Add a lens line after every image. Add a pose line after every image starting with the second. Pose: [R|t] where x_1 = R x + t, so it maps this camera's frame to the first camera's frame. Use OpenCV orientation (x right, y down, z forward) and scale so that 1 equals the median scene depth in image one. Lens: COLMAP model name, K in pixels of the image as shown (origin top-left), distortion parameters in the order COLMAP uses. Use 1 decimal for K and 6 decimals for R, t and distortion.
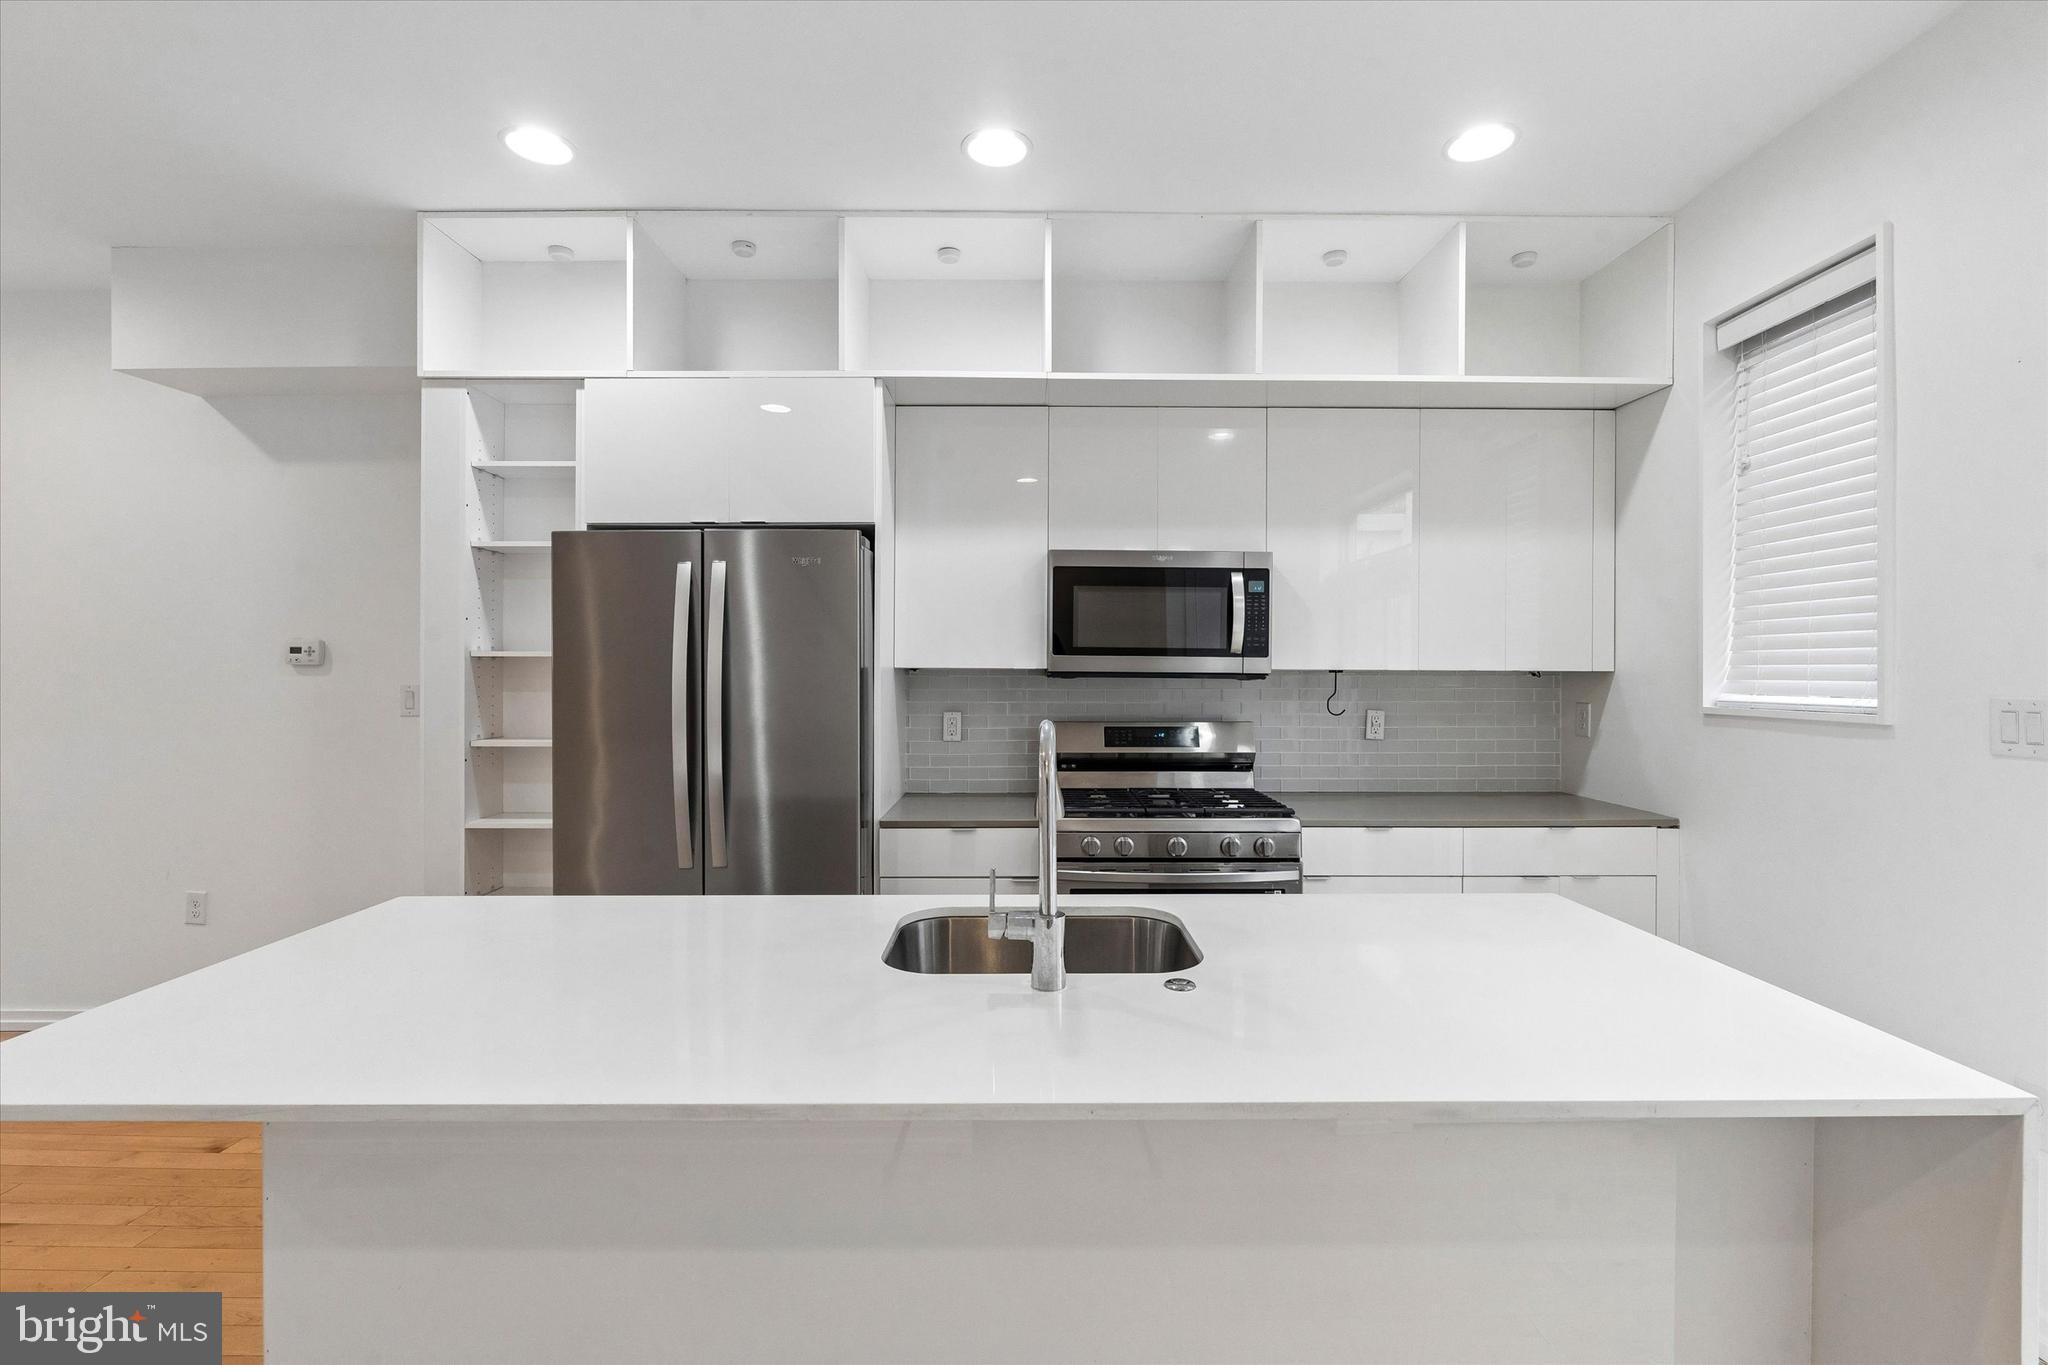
lens RADIAL K [[898.3, 0, 1072.4], [0, 898.3, 673.2], [0, 0, 1]] dist [-0.007905, 0.001651]
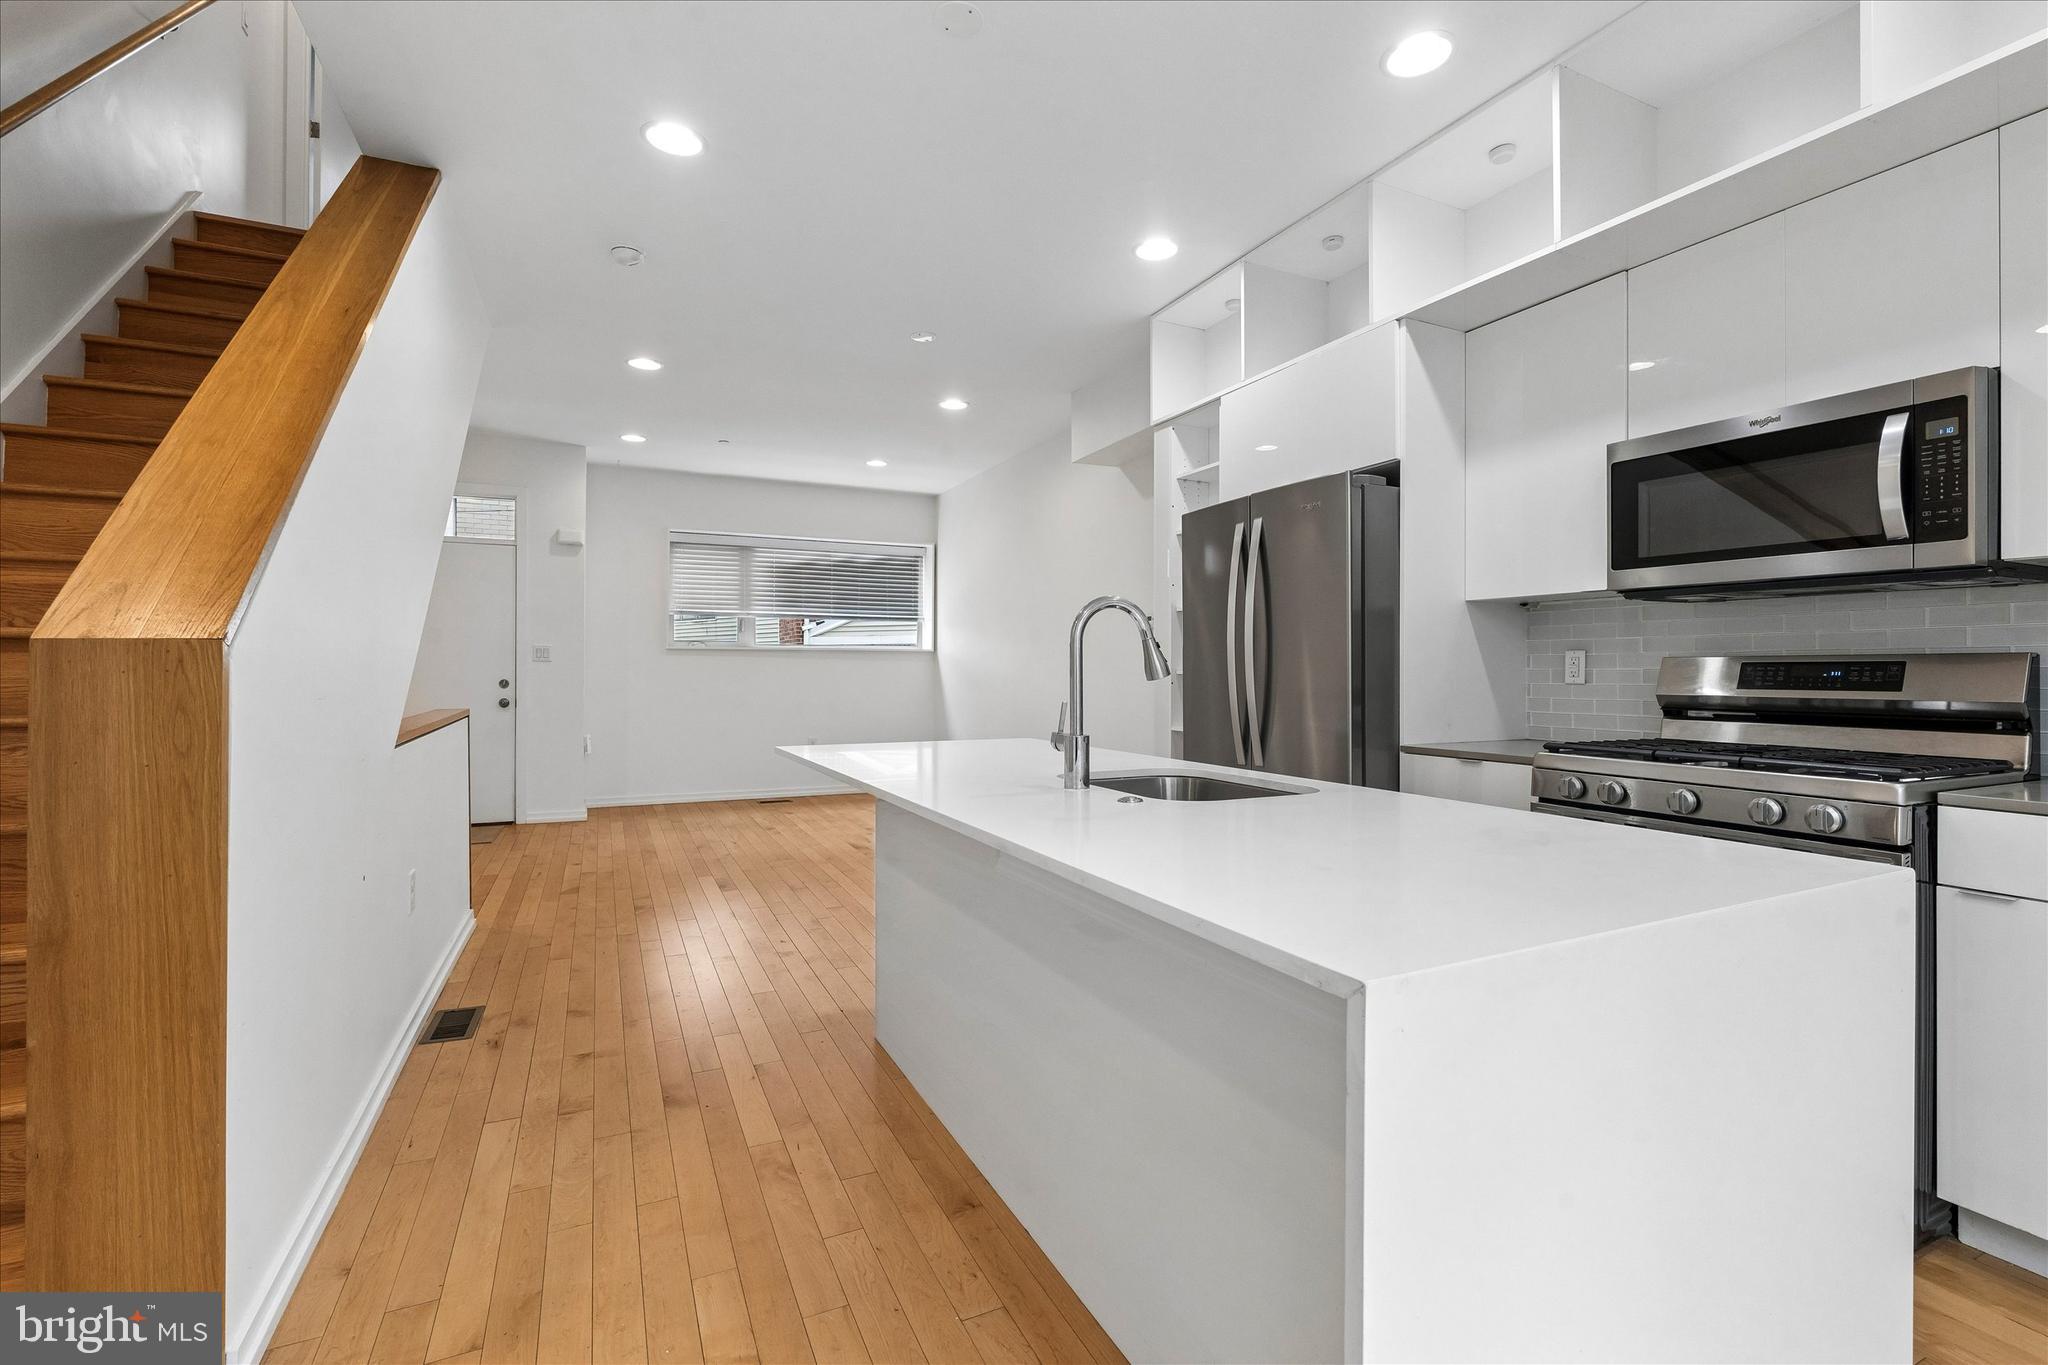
lens RADIAL K [[898.3, 0, 1040.4], [0, 898.3, 673.0], [0, 0, 1]] dist [-0.007905, 0.001651]
pose [[0.442684, -0.000724, -0.896677, 0.492888], [0.001822, 0.999998, 0.000092, 0.074403], [0.896676, -0.001674, 0.442685, 0.157970]]
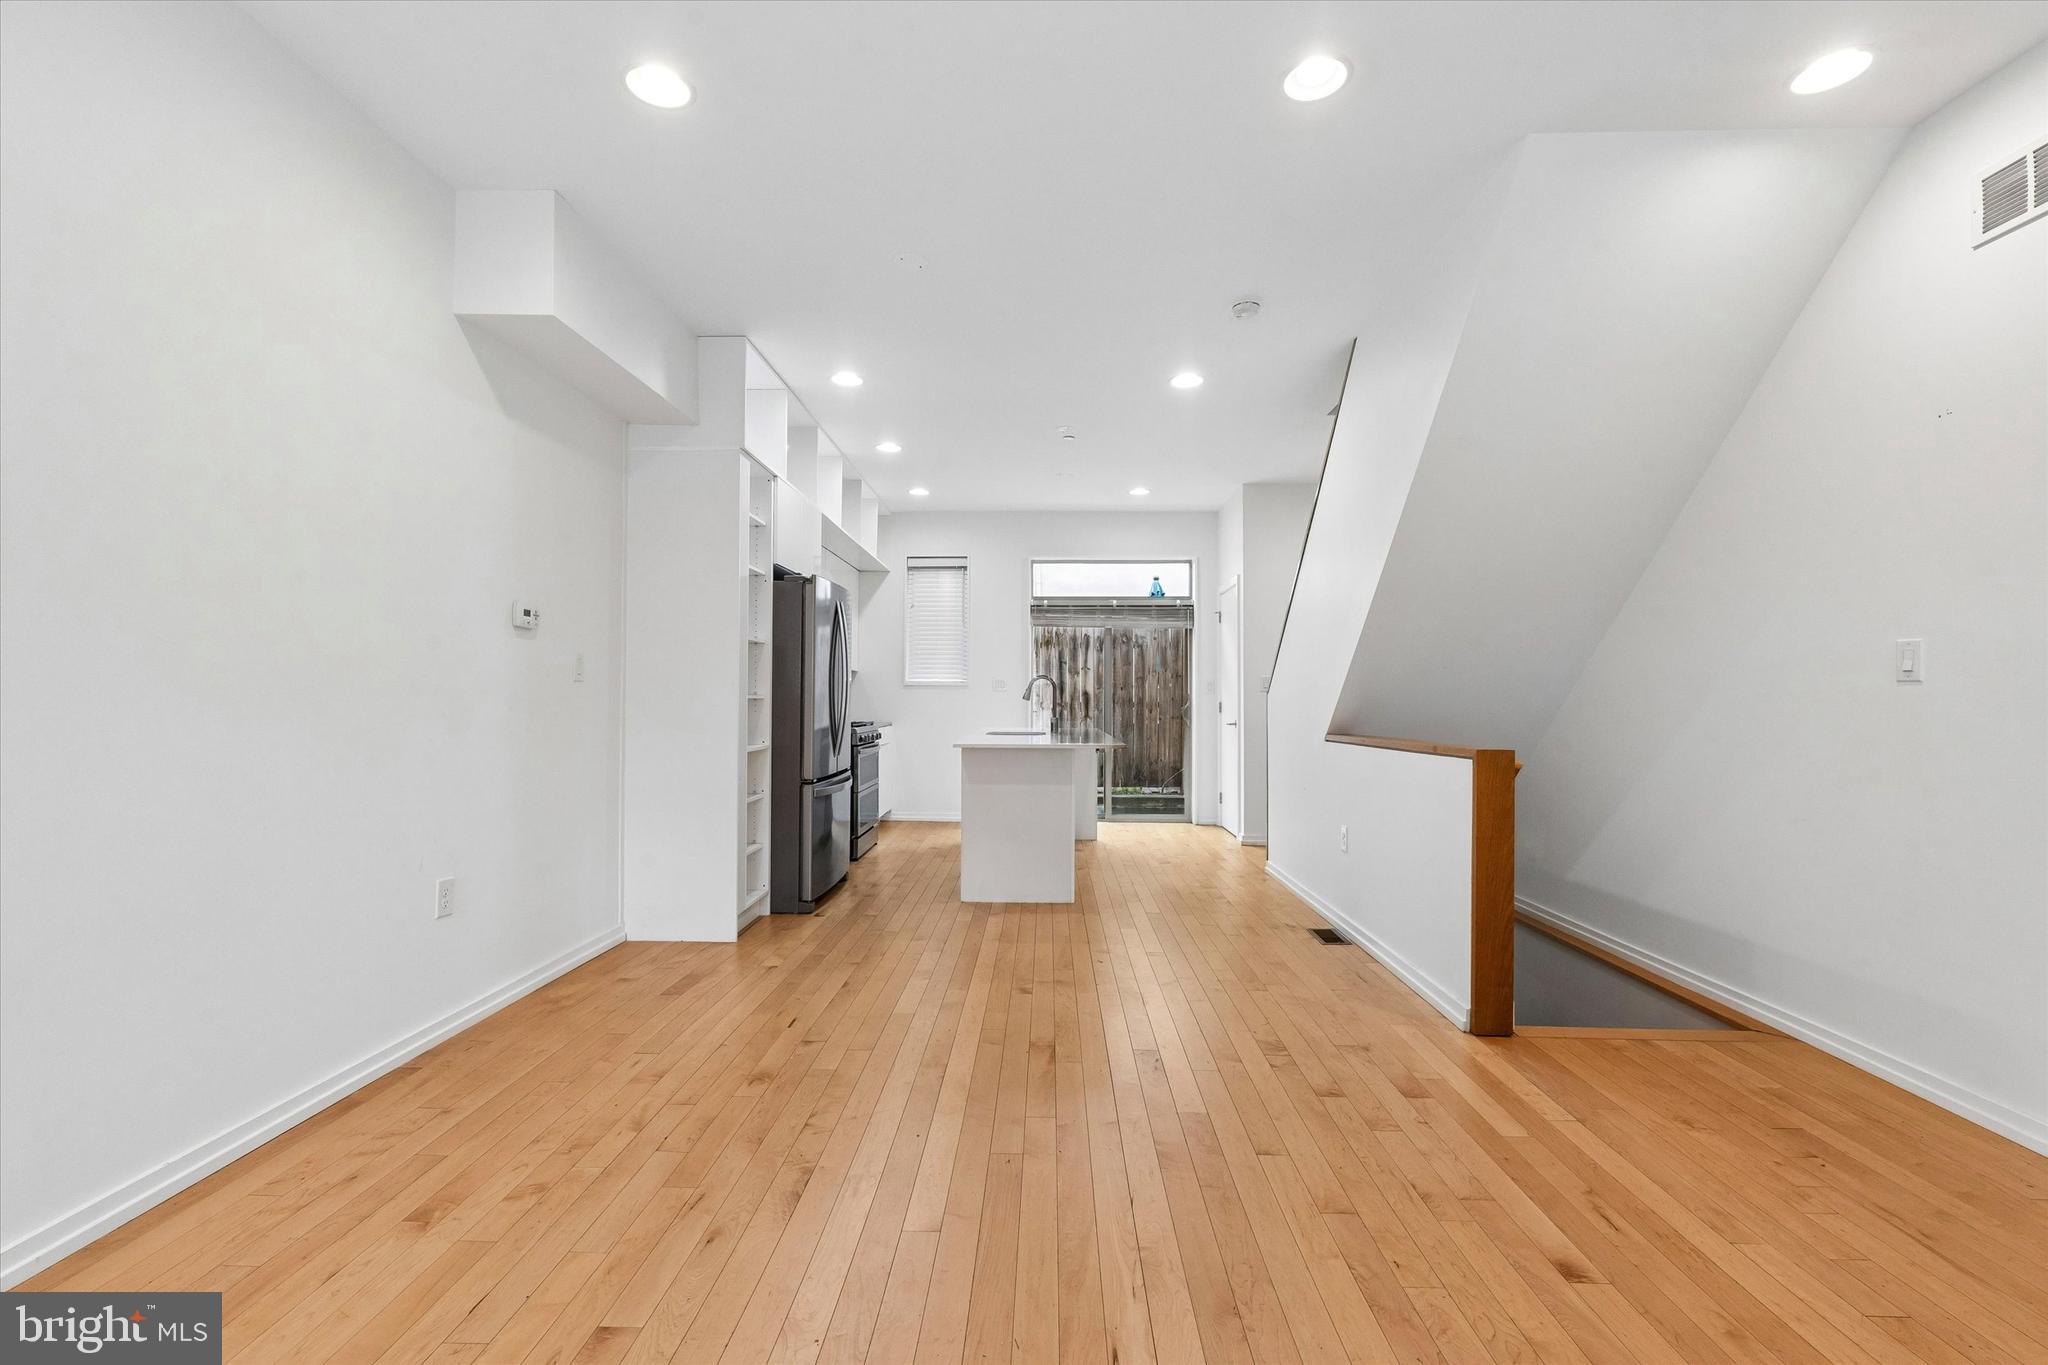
lens RADIAL K [[898.3, 0, 1023.9], [0, 898.3, 690.4], [0, 0, 1]] dist [-0.007905, 0.001651]
pose [[0.025468, 0.006976, 0.999651, -2.038137], [-0.006631, 0.999955, -0.006809, 0.070206], [-0.999654, -0.006455, 0.025513, 0.460051]]
